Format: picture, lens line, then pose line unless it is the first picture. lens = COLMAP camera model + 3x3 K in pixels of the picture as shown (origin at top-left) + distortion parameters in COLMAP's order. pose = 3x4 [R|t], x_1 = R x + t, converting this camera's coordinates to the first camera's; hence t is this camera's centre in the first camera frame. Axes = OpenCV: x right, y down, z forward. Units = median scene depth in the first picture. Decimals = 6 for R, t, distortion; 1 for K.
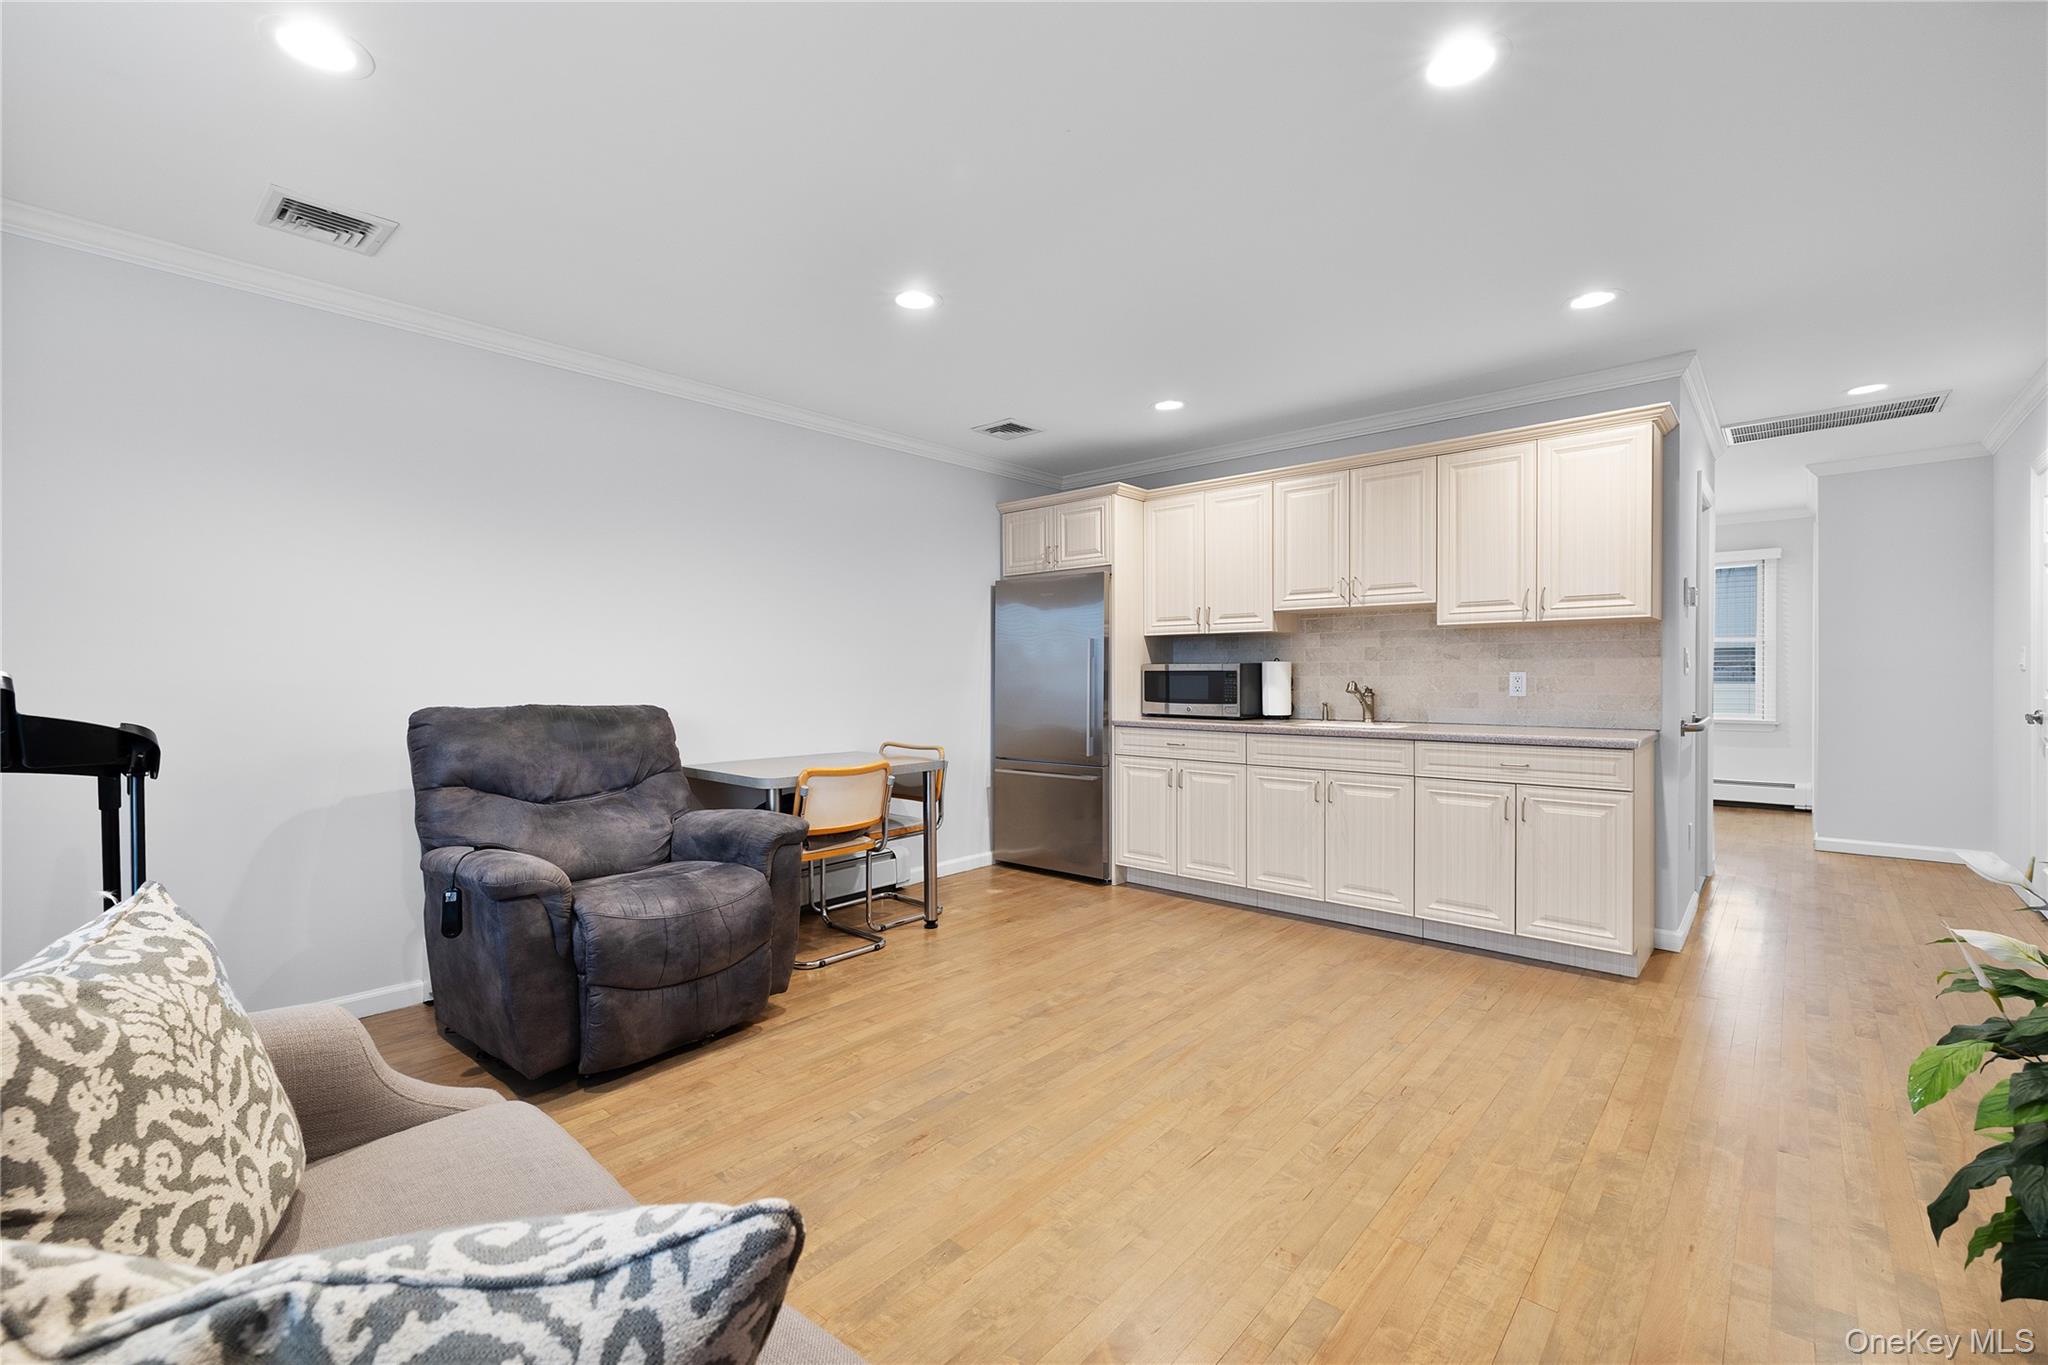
lens RADIAL K [[872.2, 0, 1023.0], [0, 872.2, 666.3], [0, 0, 1]] dist [-0.001330, -0.000523]
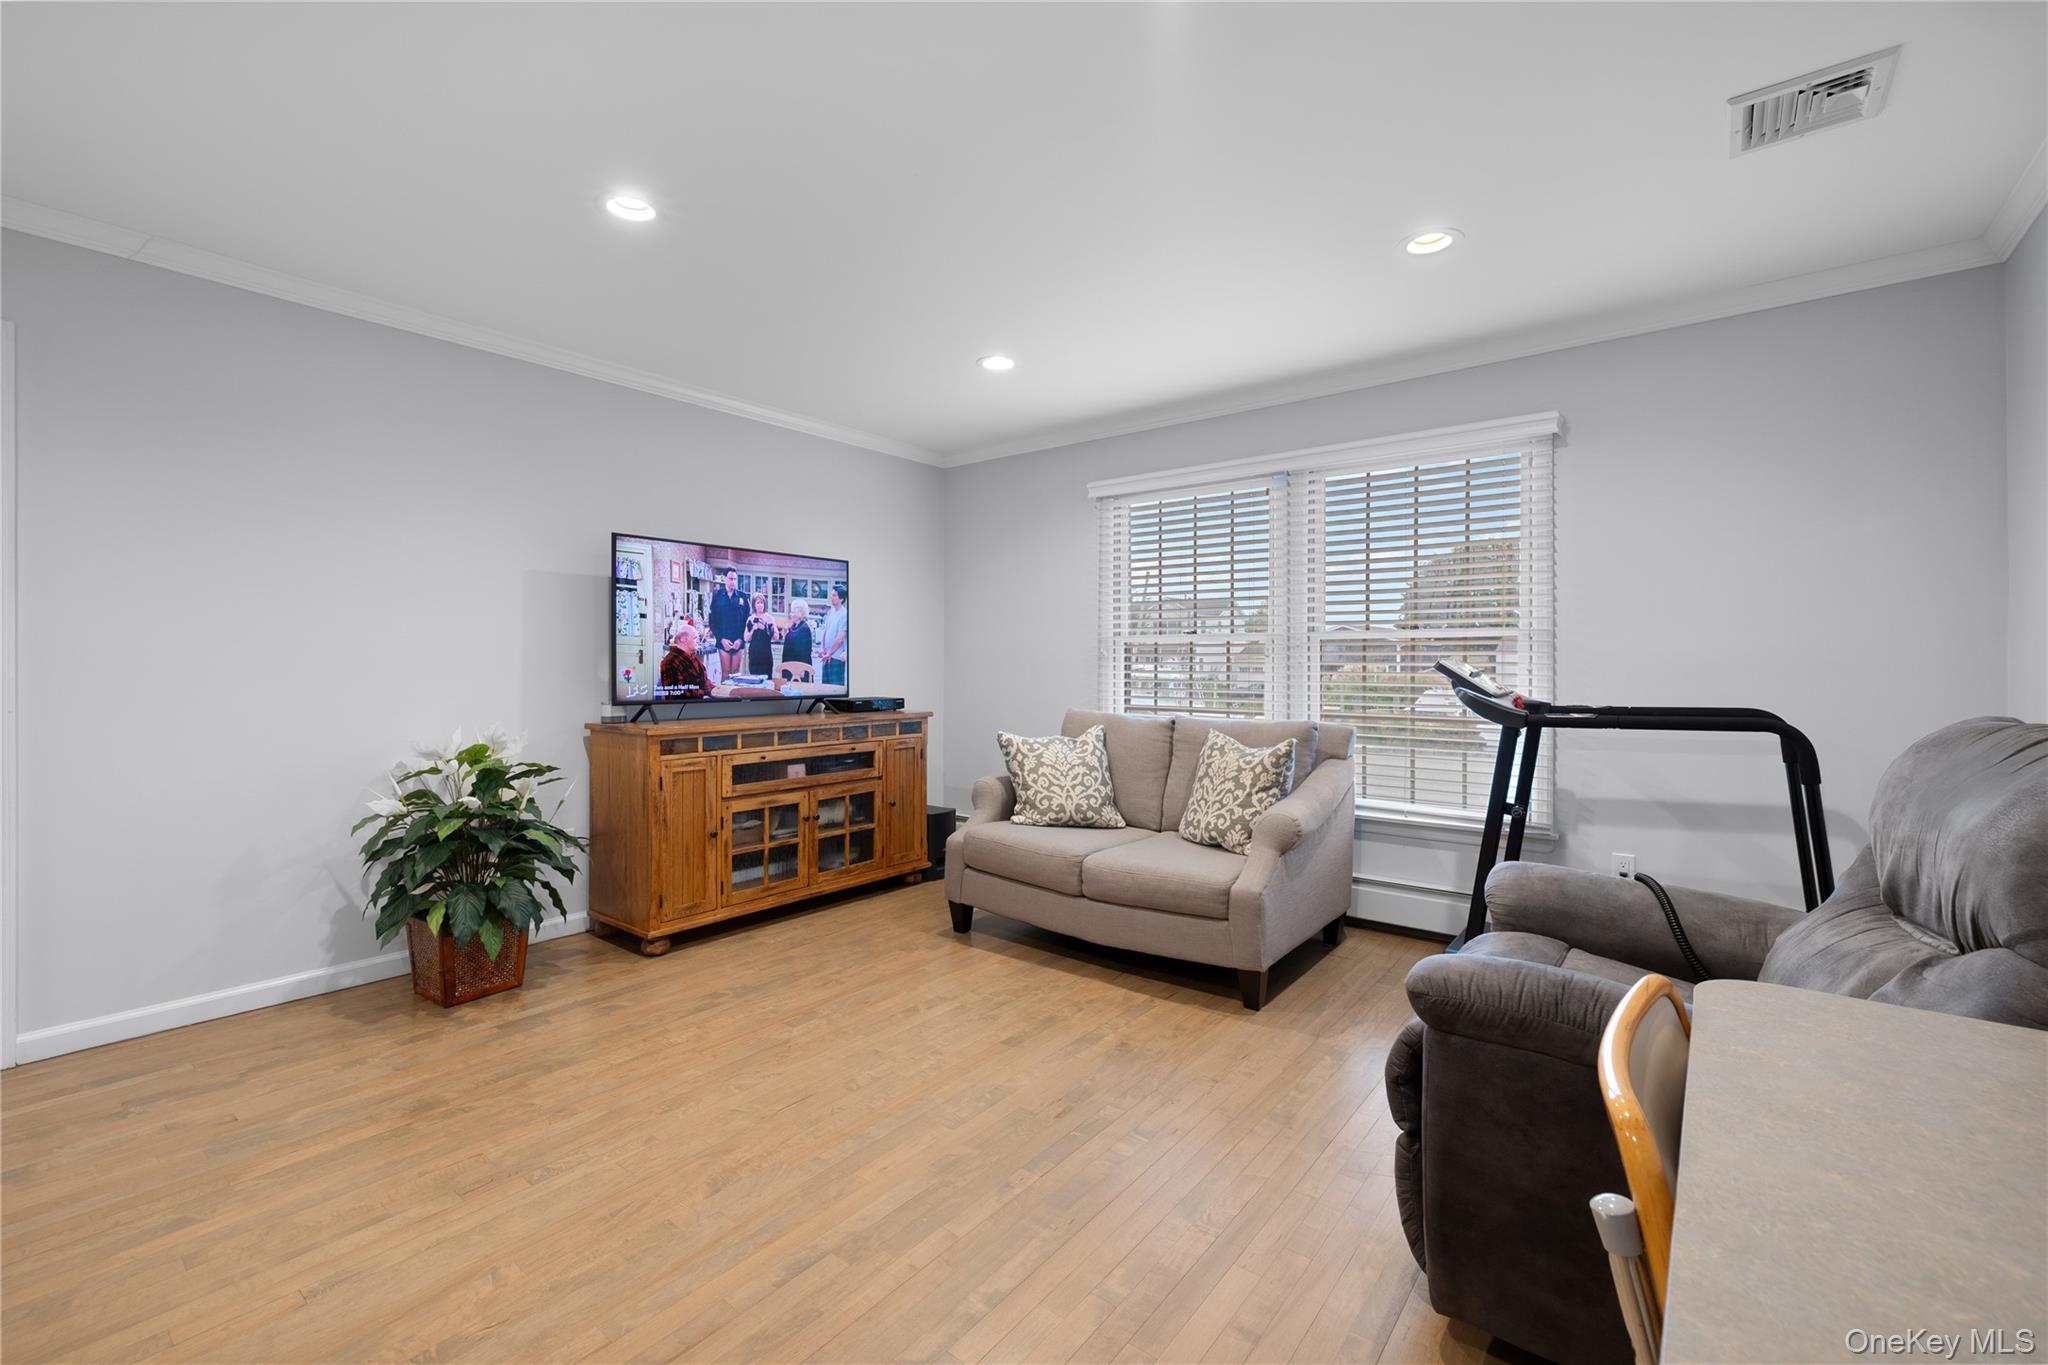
lens RADIAL K [[872.2, 0, 1023.0], [0, 872.2, 666.3], [0, 0, 1]] dist [-0.001330, -0.000523]
pose [[-0.998824, 0.001099, -0.048479, -0.025378], [0.001366, 0.999984, -0.005479, 0.020038], [0.048473, -0.005538, -0.998809, 2.100879]]
